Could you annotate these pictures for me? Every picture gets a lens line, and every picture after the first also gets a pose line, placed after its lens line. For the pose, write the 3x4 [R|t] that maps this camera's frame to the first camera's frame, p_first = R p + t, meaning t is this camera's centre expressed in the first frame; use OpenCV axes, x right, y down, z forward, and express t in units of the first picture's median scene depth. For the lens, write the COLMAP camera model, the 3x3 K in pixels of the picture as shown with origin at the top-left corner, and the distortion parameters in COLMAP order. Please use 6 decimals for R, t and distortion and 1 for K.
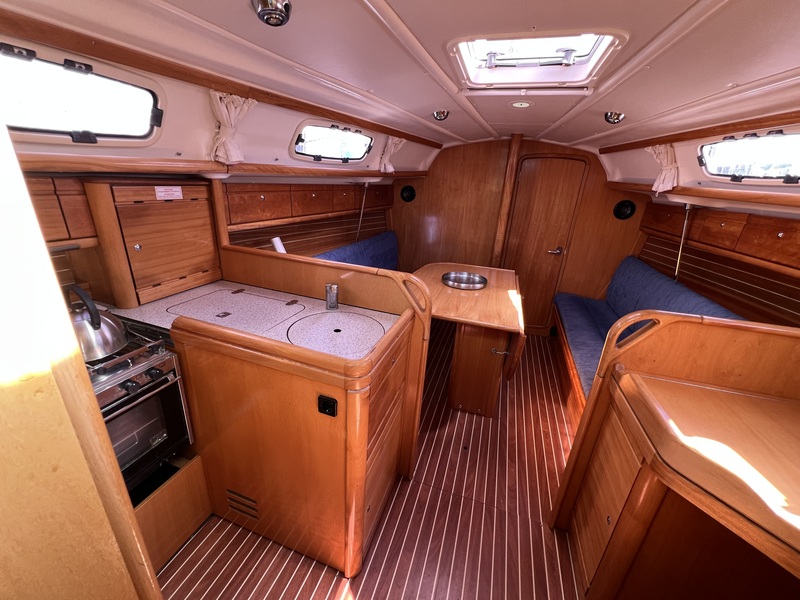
lens RADIAL K [[319.4, 0, 398.5], [0, 319.4, 300.8], [0, 0, 1]] dist [-0.001542, 0.000560]
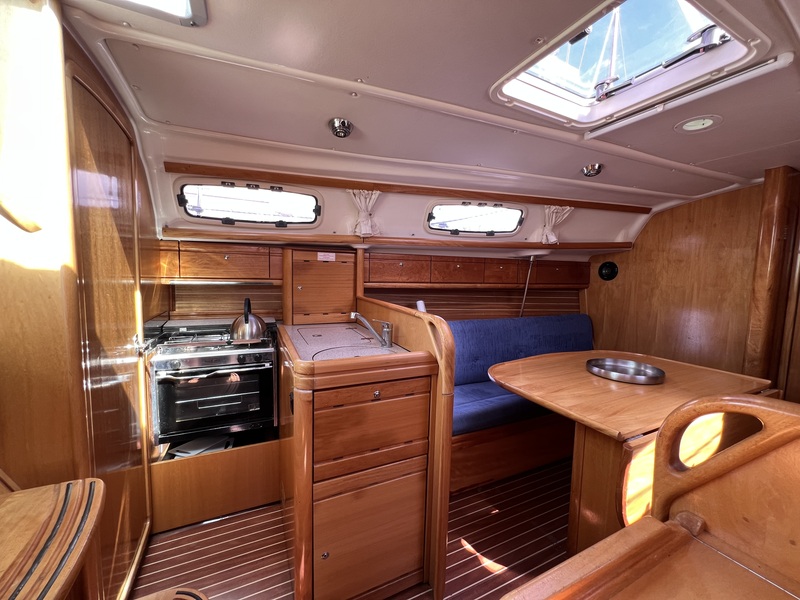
lens RADIAL K [[319.4, 0, 398.5], [0, 319.4, 300.8], [0, 0, 1]] dist [-0.001542, 0.000560]
pose [[0.691299, 0.021810, -0.722239, 0.447534], [-0.243147, 0.948275, -0.204095, 0.064936], [0.680430, 0.316701, 0.660845, 0.202918]]
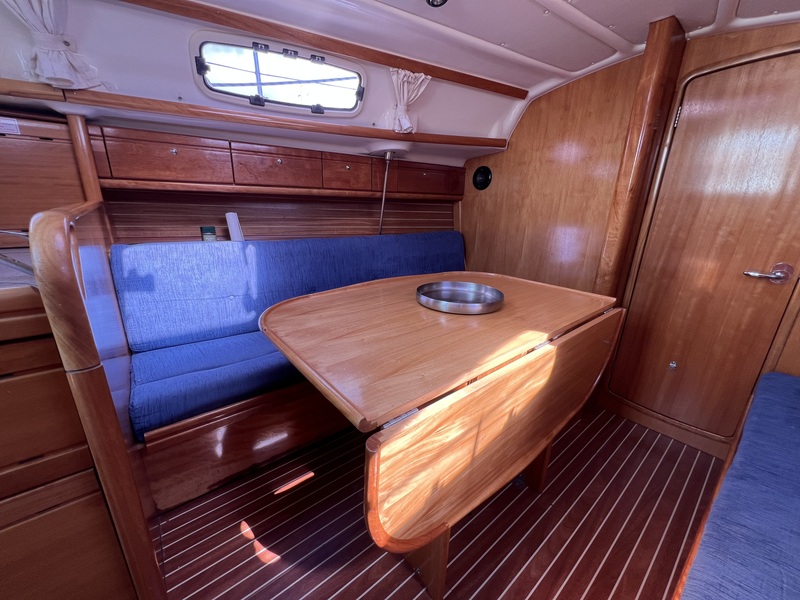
lens RADIAL K [[319.4, 0, 398.5], [0, 319.4, 300.8], [0, 0, 1]] dist [-0.001542, 0.000560]
pose [[0.843200, 0.128554, -0.522003, 0.484660], [-0.175714, 0.983562, -0.041611, -0.021461], [0.508073, 0.126809, 0.851928, 0.622117]]
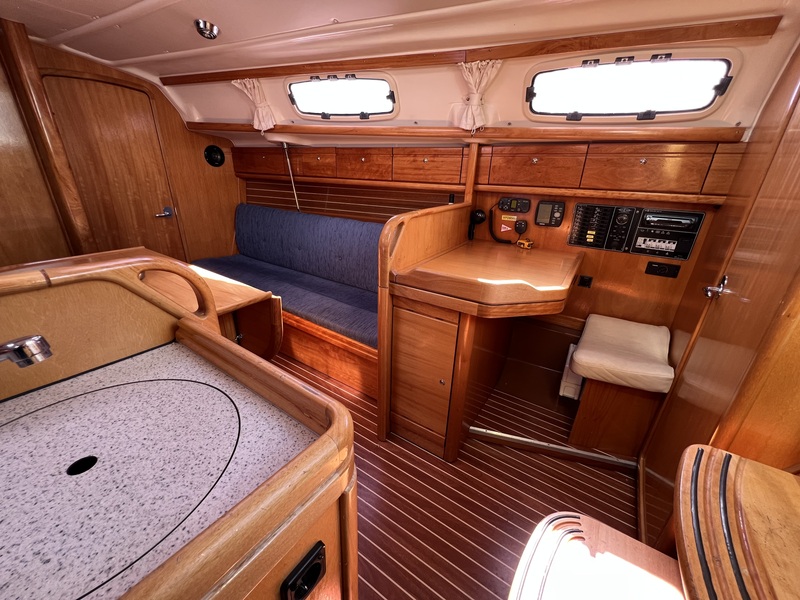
lens RADIAL K [[319.4, 0, 398.5], [0, 319.4, 300.8], [0, 0, 1]] dist [-0.001542, 0.000560]
pose [[0.273757, -0.408822, 0.870587, -0.208075], [0.328374, 0.890504, 0.314917, -0.033394], [-0.904006, 0.199668, 0.378028, 0.351937]]
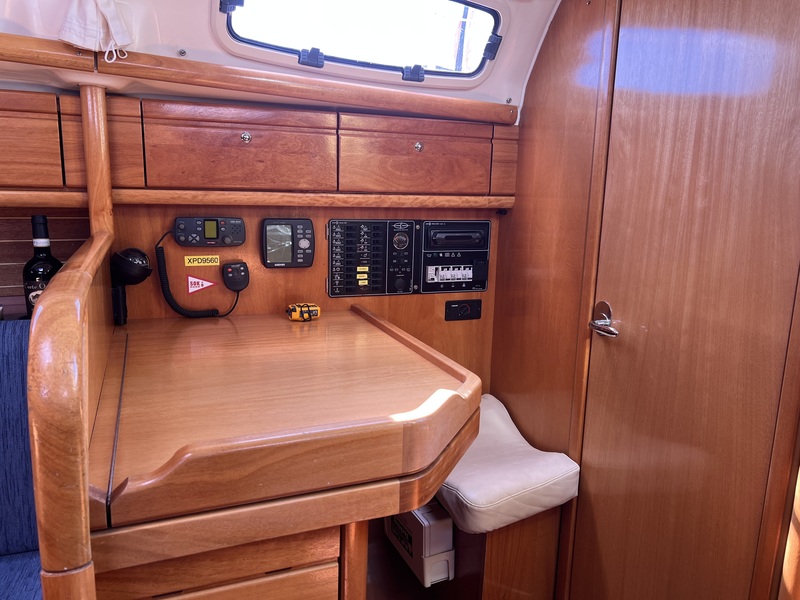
lens RADIAL K [[601.6, 0, 401.8], [0, 601.6, 305.2], [0, 0, 1]] dist [0.064622, -0.078480]
pose [[-0.635449, -0.218994, 0.740436, 0.062317], [0.214530, 0.871109, 0.441753, -0.091019], [-0.741742, 0.439558, -0.506565, 0.610865]]
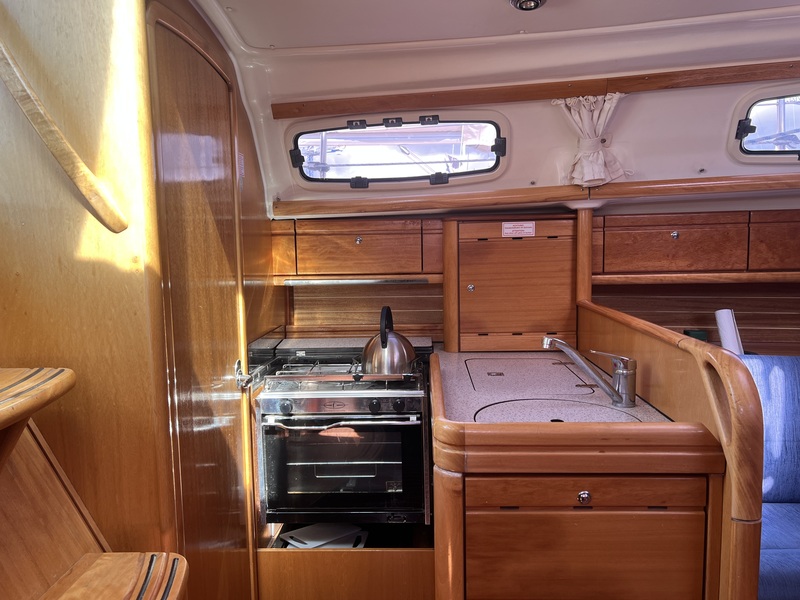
lens RADIAL K [[601.2, 0, 394.8], [0, 601.2, 306.9], [0, 0, 1]] dist [0.066510, -0.078266]
pose [[0.278839, 0.030168, -0.959864, 0.503690], [-0.308490, 0.949347, -0.059778, 0.034946], [0.909441, 0.312777, 0.274022, 0.236383]]
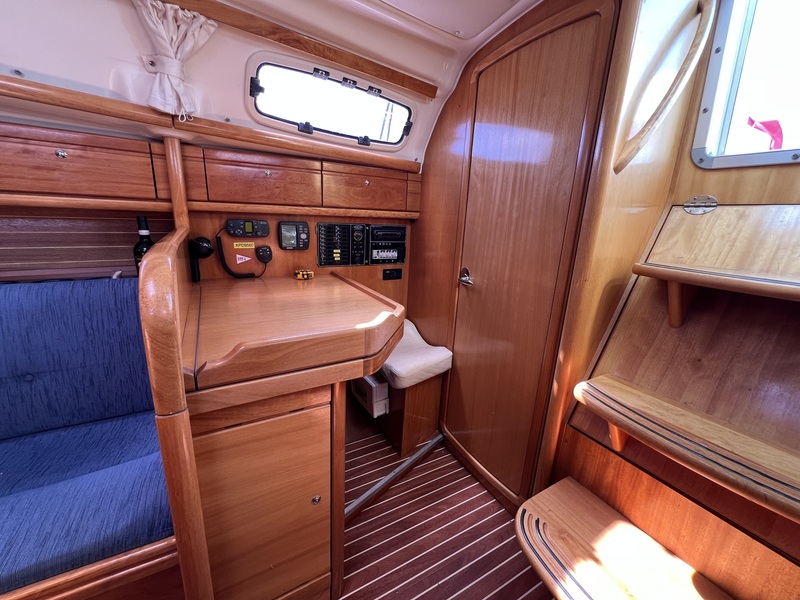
lens RADIAL K [[319.4, 0, 398.5], [0, 319.4, 300.8], [0, 0, 1]] dist [-0.001542, 0.000560]
pose [[-0.728726, -0.261595, 0.632872, 0.075640], [0.159814, 0.833680, 0.528618, -0.070359], [-0.665896, 0.486360, -0.565717, 0.617704]]
